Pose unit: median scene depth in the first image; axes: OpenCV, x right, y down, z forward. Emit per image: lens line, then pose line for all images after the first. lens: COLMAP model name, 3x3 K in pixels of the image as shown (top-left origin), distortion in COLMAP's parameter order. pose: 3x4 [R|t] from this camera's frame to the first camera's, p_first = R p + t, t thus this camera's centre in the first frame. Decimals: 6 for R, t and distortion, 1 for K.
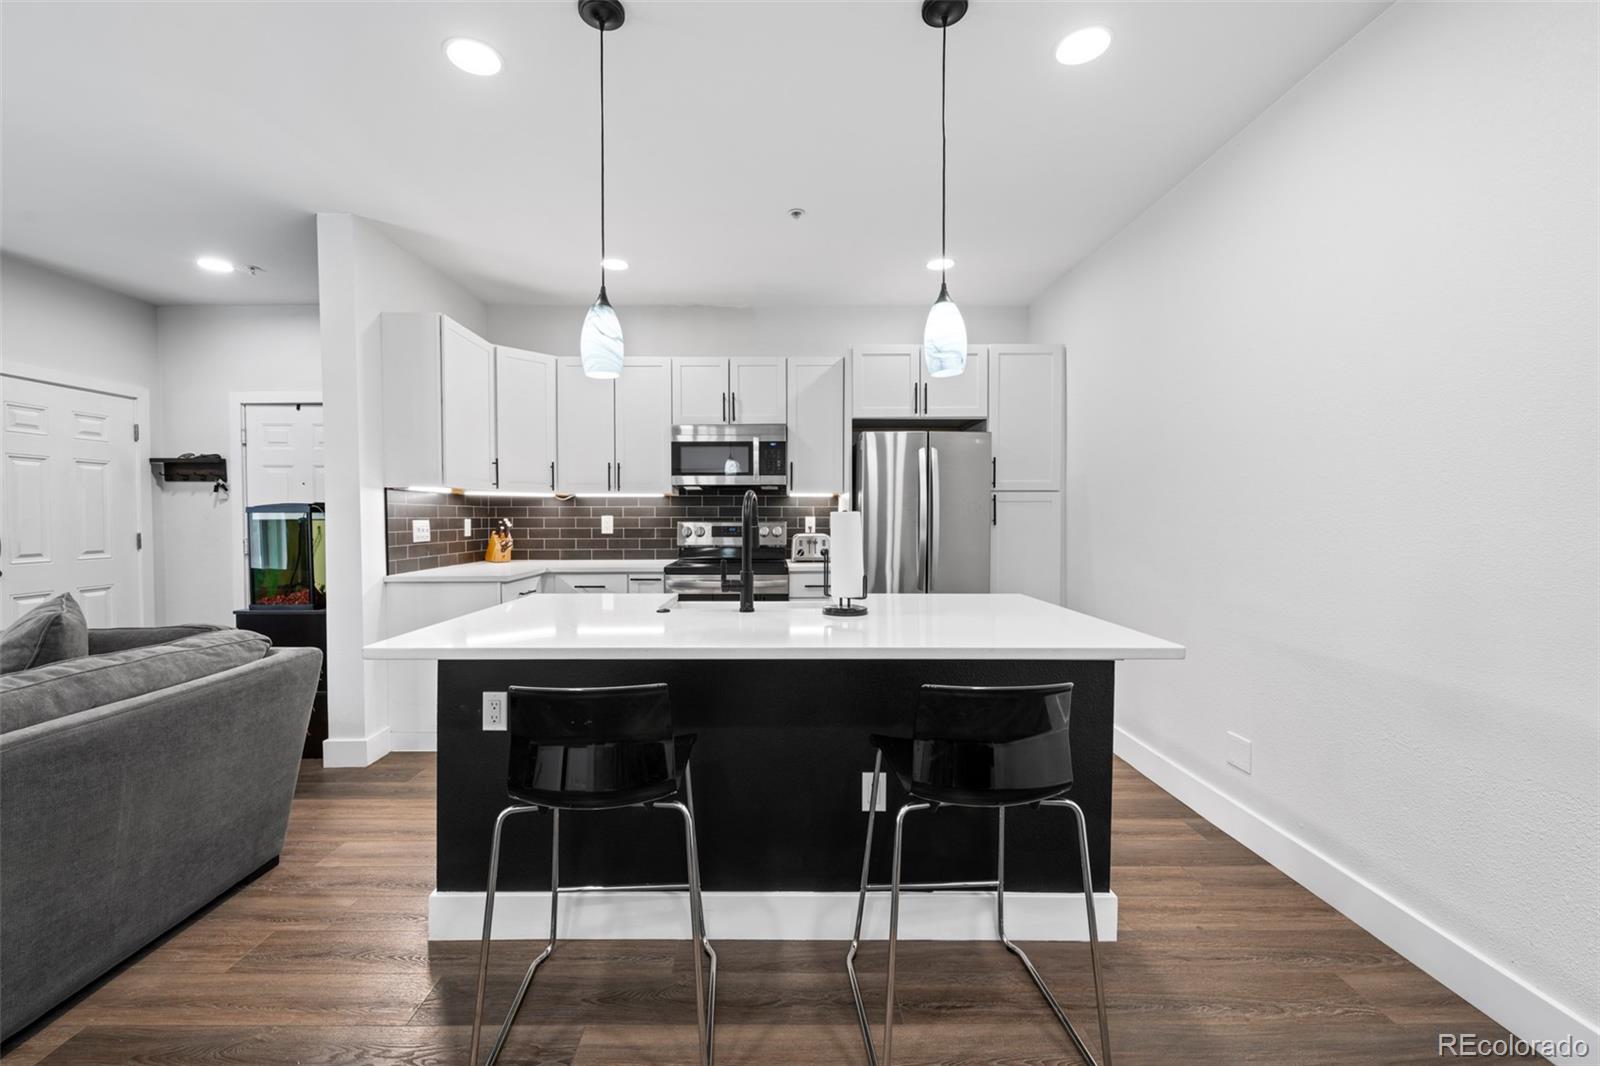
lens RADIAL K [[649.7, 0, 800.0], [0, 649.7, 533.0], [0, 0, 1]] dist [-0.000257, -0.000124]
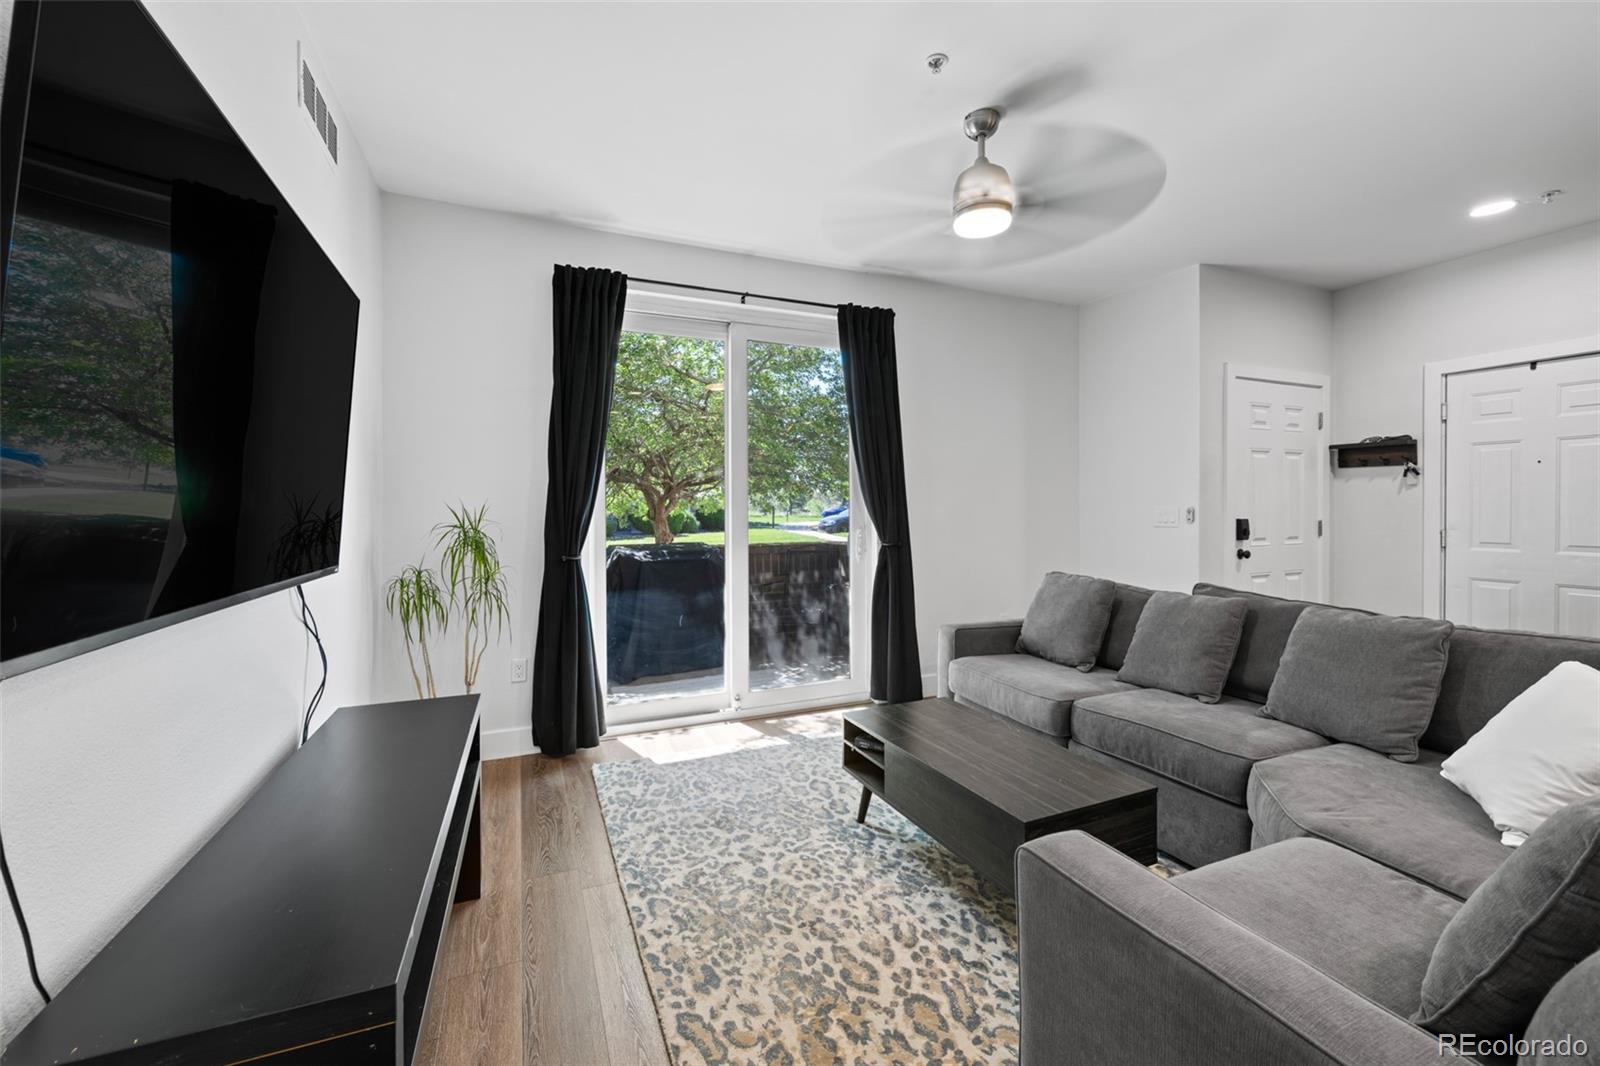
lens RADIAL K [[654.4, 0, 799.3], [0, 654.4, 509.7], [0, 0, 1]] dist [-0.001269, -0.000442]
pose [[0.391821, 0.005852, -0.920023, -0.395330], [-0.020667, 0.999783, -0.002443, 0.002874], [0.919809, 0.019971, 0.391857, -0.138802]]
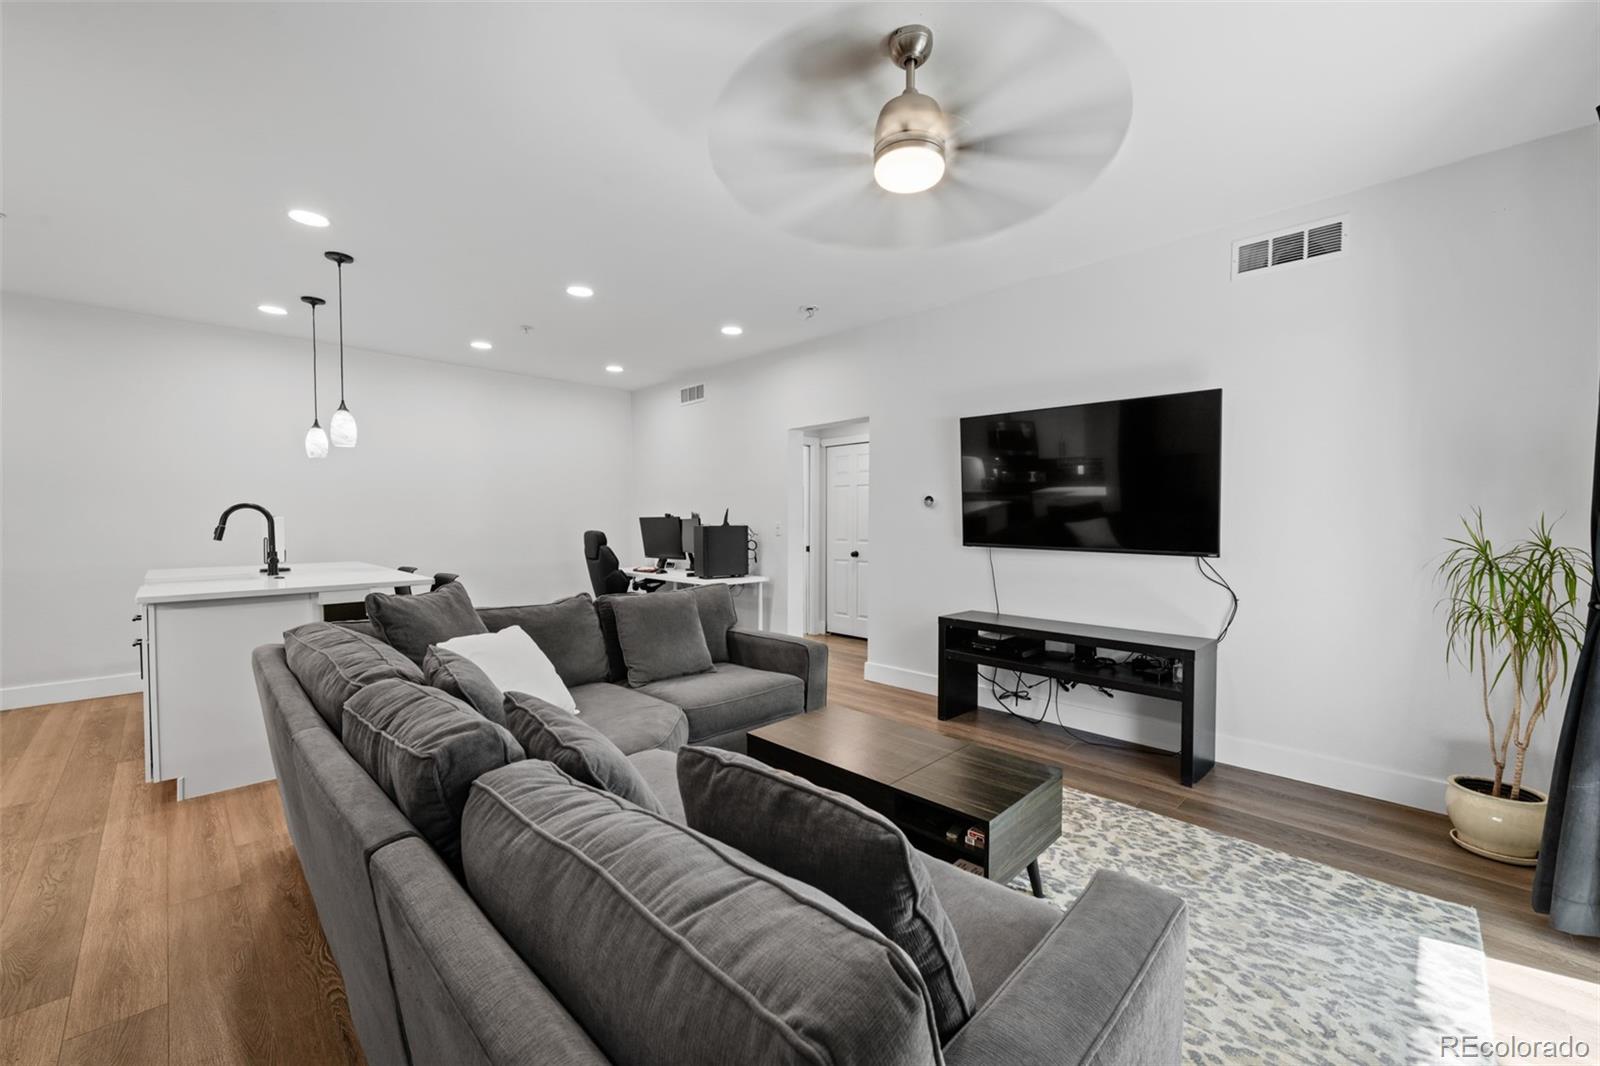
lens RADIAL K [[629.8, 0, 800.0], [0, 629.8, 533.0], [0, 0, 1]] dist [-0.000030, -0.000042]
pose [[-0.703894, -0.017691, 0.710084, -1.088382], [0.019080, 0.998858, 0.043799, -0.016062], [-0.710048, 0.044379, -0.702753, 0.566963]]
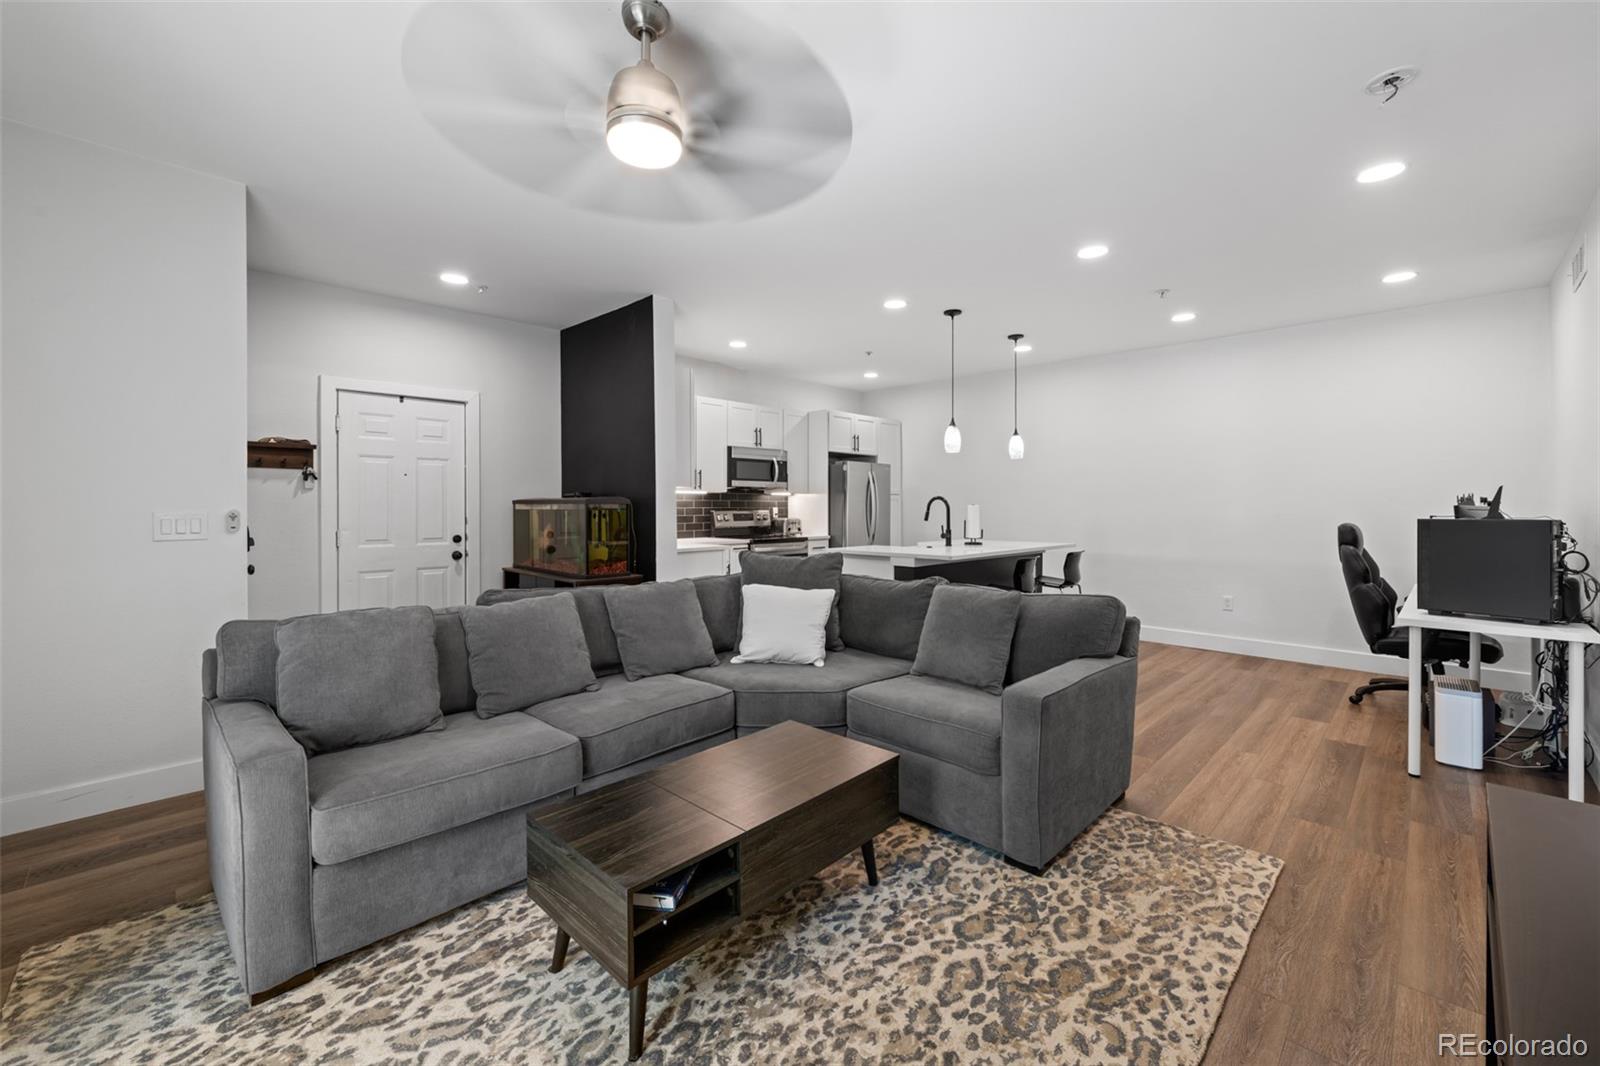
lens RADIAL K [[654.4, 0, 799.3], [0, 654.4, 509.7], [0, 0, 1]] dist [-0.001269, -0.000442]
pose [[0.696680, -0.002043, 0.717379, -1.092202], [0.018859, 0.999702, -0.015468, 0.006245], [-0.717134, 0.024305, 0.696511, -0.154454]]
